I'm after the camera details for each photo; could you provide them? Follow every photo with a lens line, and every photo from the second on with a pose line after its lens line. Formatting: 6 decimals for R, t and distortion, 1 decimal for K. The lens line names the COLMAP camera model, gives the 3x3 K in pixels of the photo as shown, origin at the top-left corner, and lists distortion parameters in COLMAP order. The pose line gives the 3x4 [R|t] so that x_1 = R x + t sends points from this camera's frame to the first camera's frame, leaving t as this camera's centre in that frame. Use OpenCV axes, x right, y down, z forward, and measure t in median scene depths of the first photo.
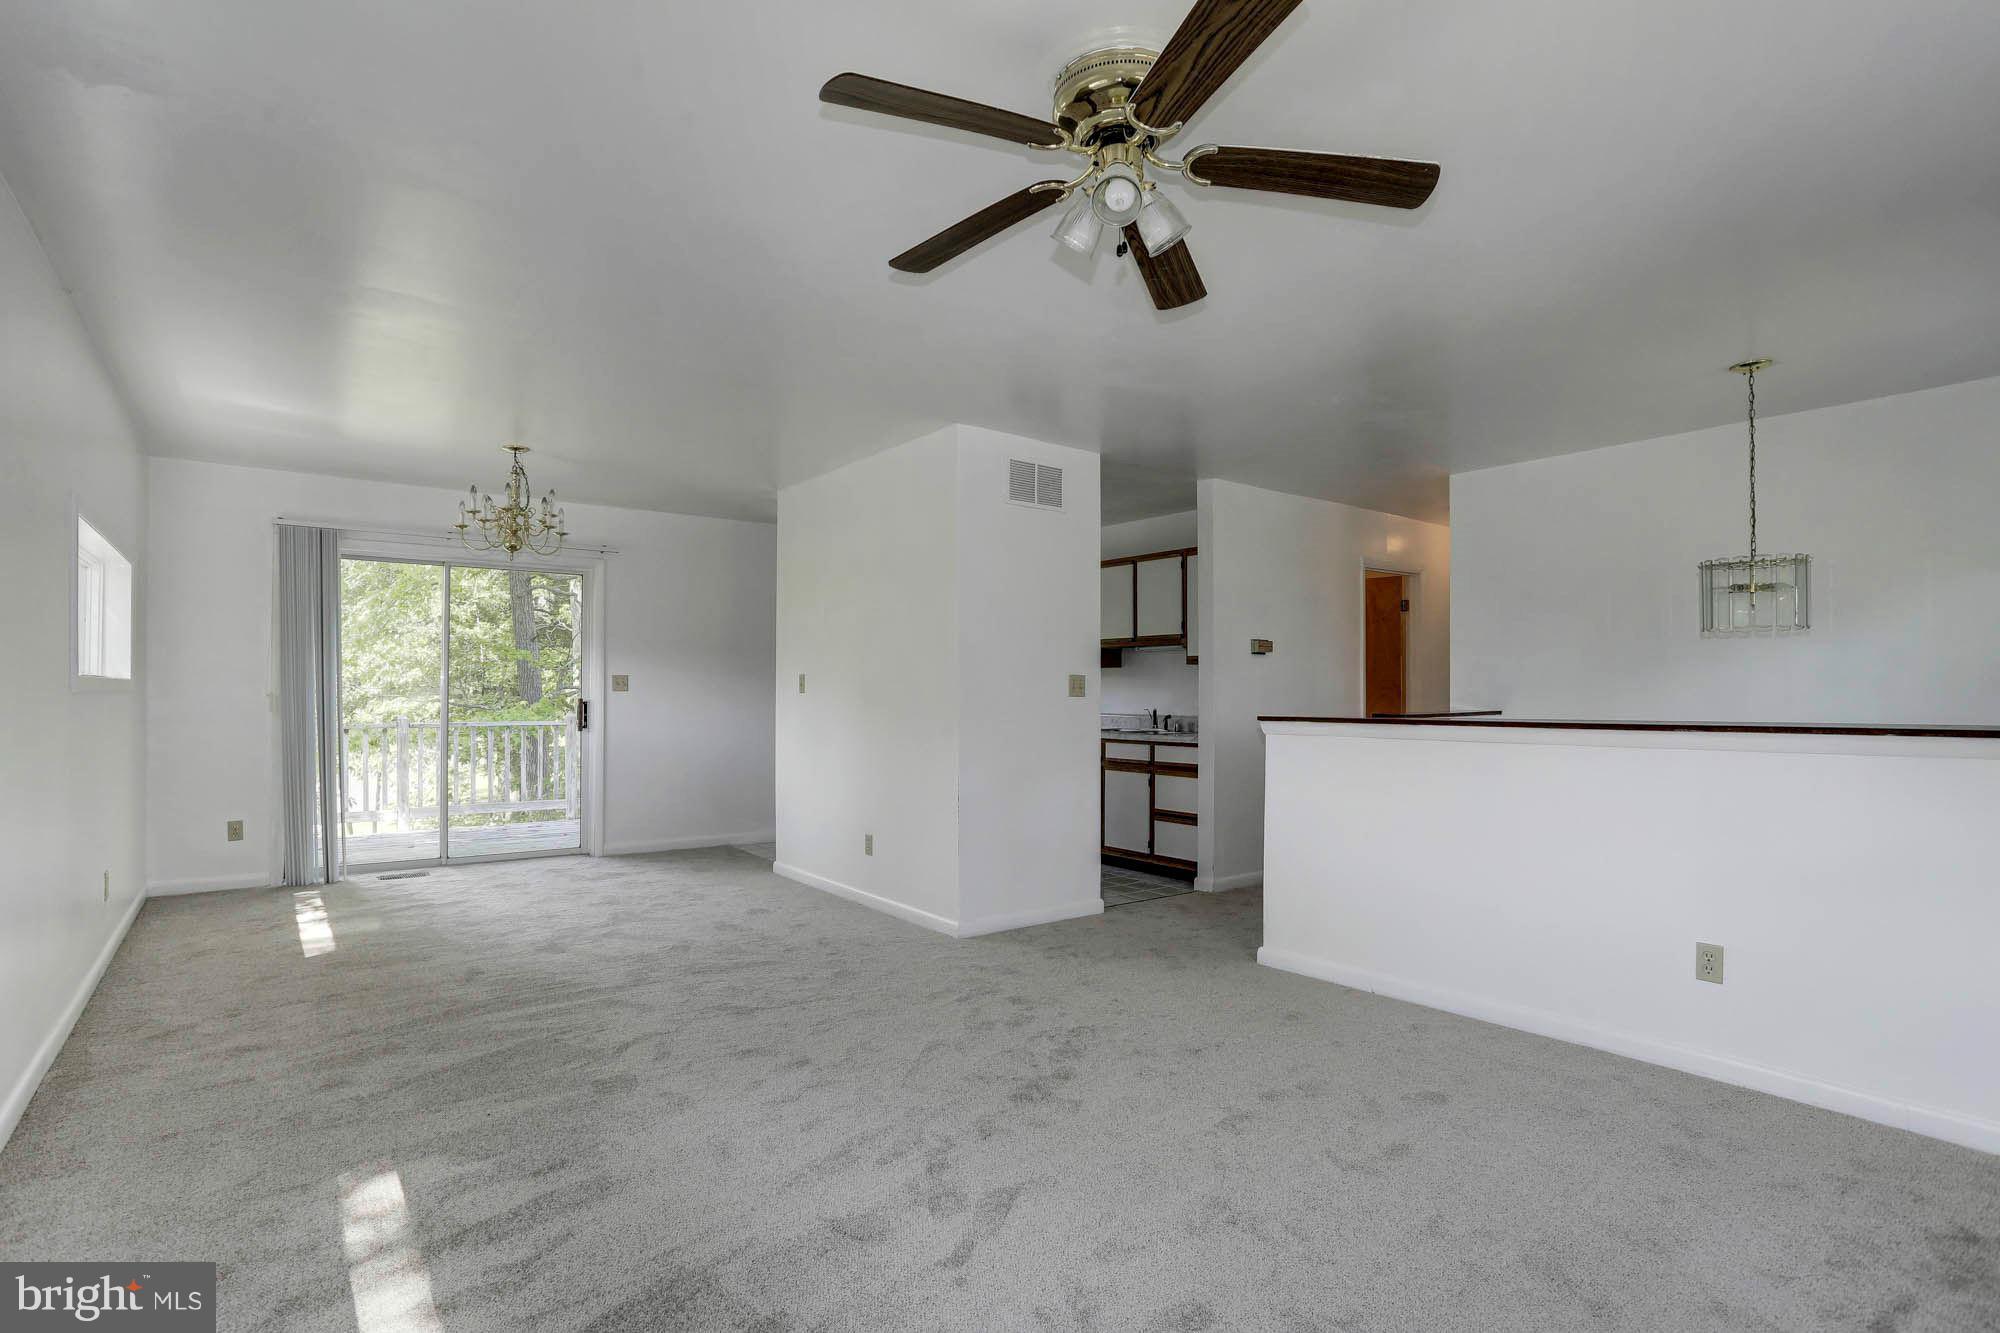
lens RADIAL K [[979.9, 0, 1000.0], [0, 979.9, 666.5], [0, 0, 1]] dist [-0.004123, -0.000561]
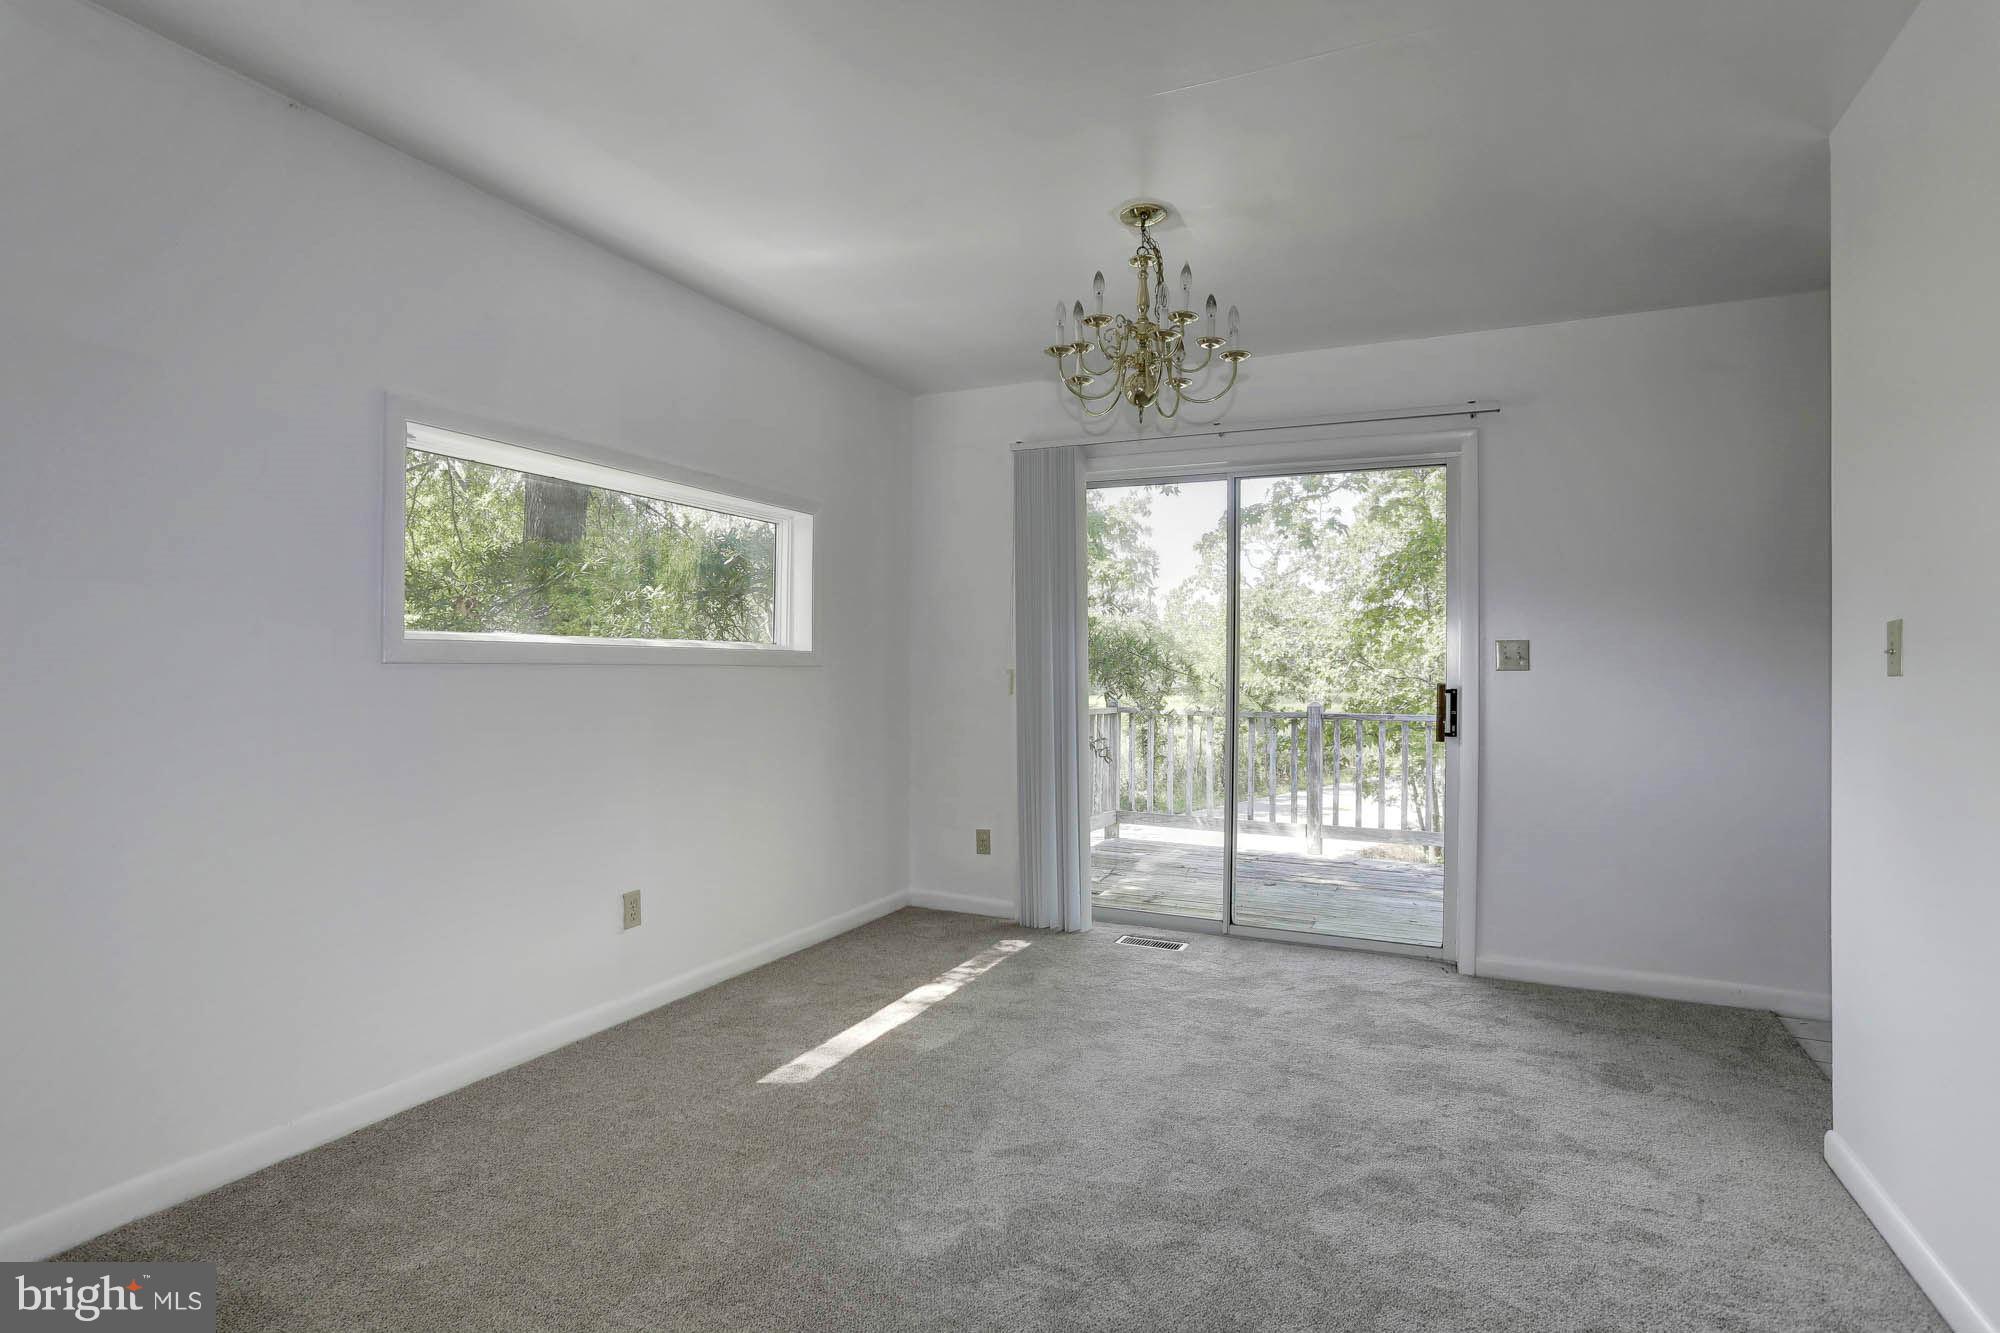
lens RADIAL K [[1012.1, 0, 1000.0], [0, 1012.1, 666.5], [0, 0, 1]] dist [-0.000695, -0.000012]
pose [[0.455551, -0.000470, -0.890210, -0.034965], [0.013917, 0.999881, 0.006594, 0.017448], [0.890101, -0.015393, 0.455503, 0.574178]]
